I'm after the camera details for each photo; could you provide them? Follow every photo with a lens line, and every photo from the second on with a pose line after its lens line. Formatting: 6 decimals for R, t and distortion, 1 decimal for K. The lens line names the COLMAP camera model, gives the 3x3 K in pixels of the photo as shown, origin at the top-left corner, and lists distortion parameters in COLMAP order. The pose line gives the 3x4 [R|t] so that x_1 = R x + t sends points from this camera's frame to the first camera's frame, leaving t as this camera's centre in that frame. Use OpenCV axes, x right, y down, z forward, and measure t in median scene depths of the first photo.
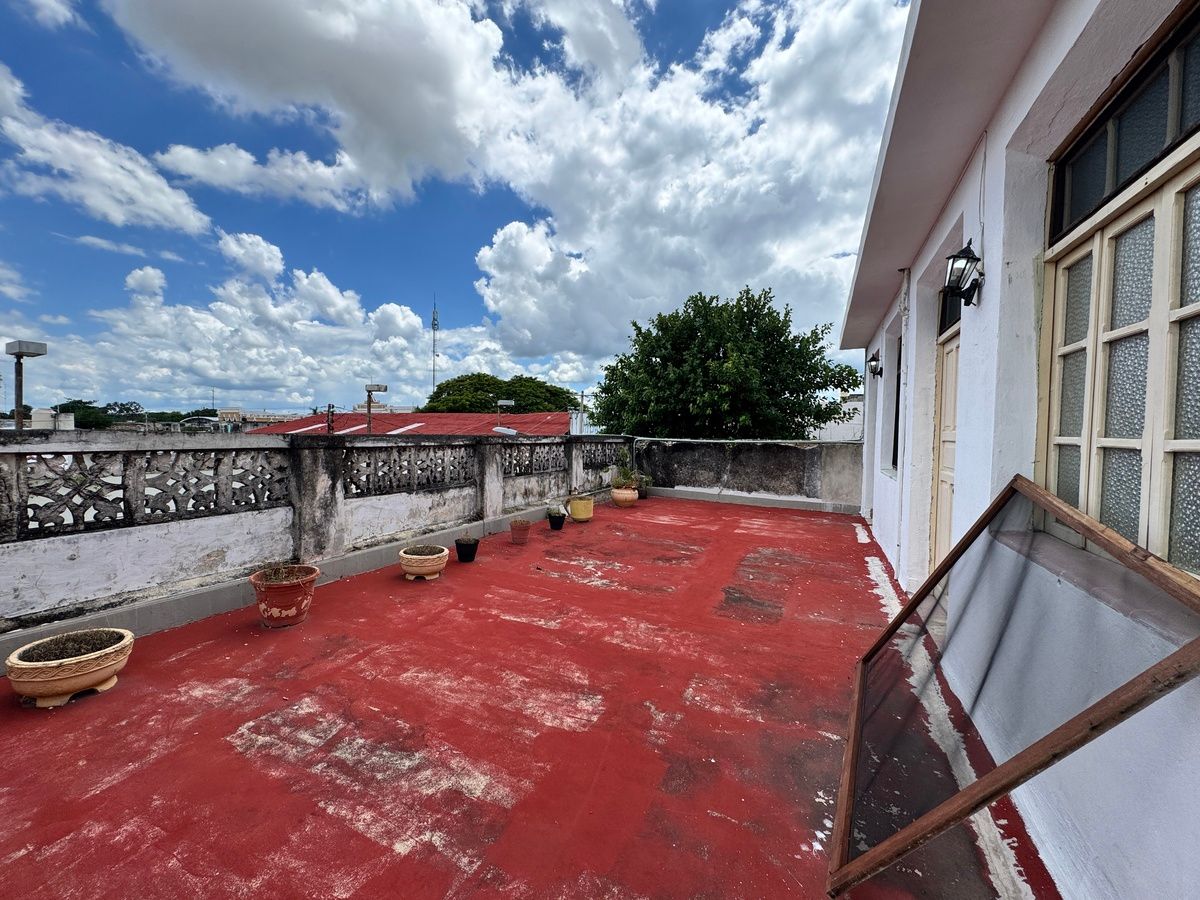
lens RADIAL K [[474.4, 0, 600.0], [0, 474.4, 450.0], [0, 0, 1]] dist [0.000565, 0.000114]
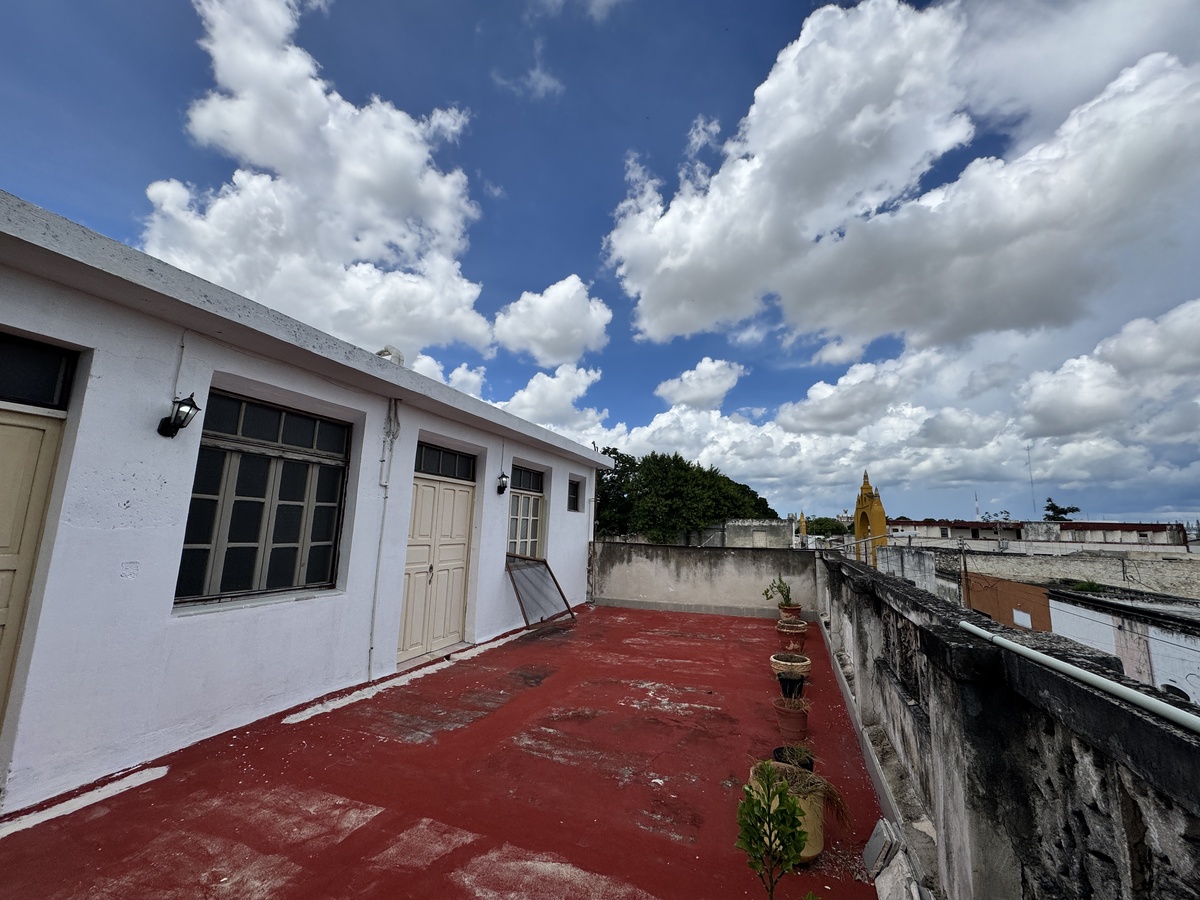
lens RADIAL K [[474.4, 0, 600.0], [0, 474.4, 450.0], [0, 0, 1]] dist [0.000565, 0.000114]
pose [[-0.996406, -0.058045, -0.061685, 0.210602], [-0.050071, 0.991049, -0.123753, -0.136128], [0.068316, -0.120220, -0.990394, 2.164477]]
